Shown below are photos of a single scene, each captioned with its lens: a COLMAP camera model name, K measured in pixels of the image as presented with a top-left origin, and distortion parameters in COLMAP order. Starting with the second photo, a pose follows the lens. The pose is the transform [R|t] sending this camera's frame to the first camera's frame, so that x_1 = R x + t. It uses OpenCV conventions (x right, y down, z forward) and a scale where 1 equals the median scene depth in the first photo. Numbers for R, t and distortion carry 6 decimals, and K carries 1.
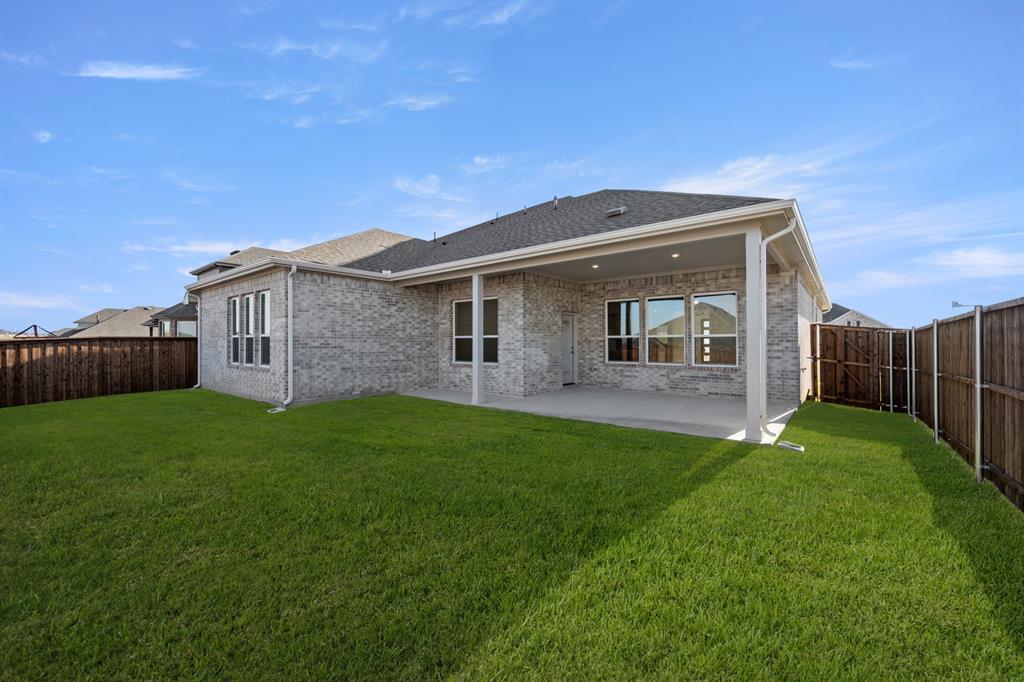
lens RADIAL K [[403.8, 0, 512.0], [0, 403.8, 341.0], [0, 0, 1]] dist [-0.002267, -0.000037]
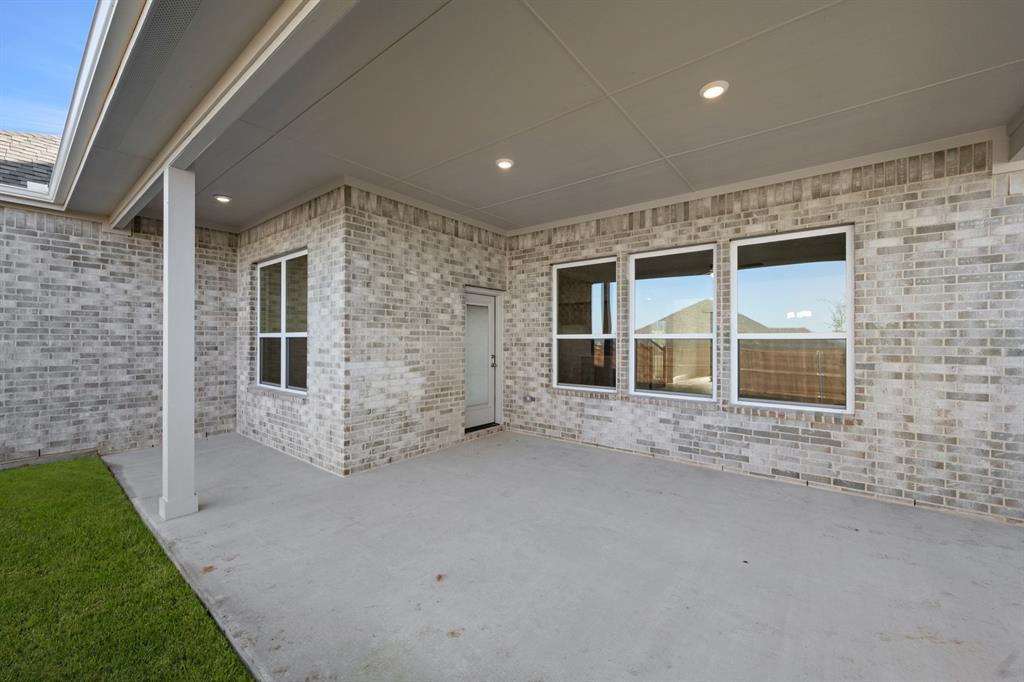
lens RADIAL K [[403.8, 0, 512.0], [0, 403.8, 341.0], [0, 0, 1]] dist [-0.002267, -0.000037]
pose [[0.999858, 0.005893, 0.015795, 0.185608], [-0.006000, 0.999959, 0.006736, -0.008424], [-0.015754, -0.006829, 0.999853, 0.526974]]
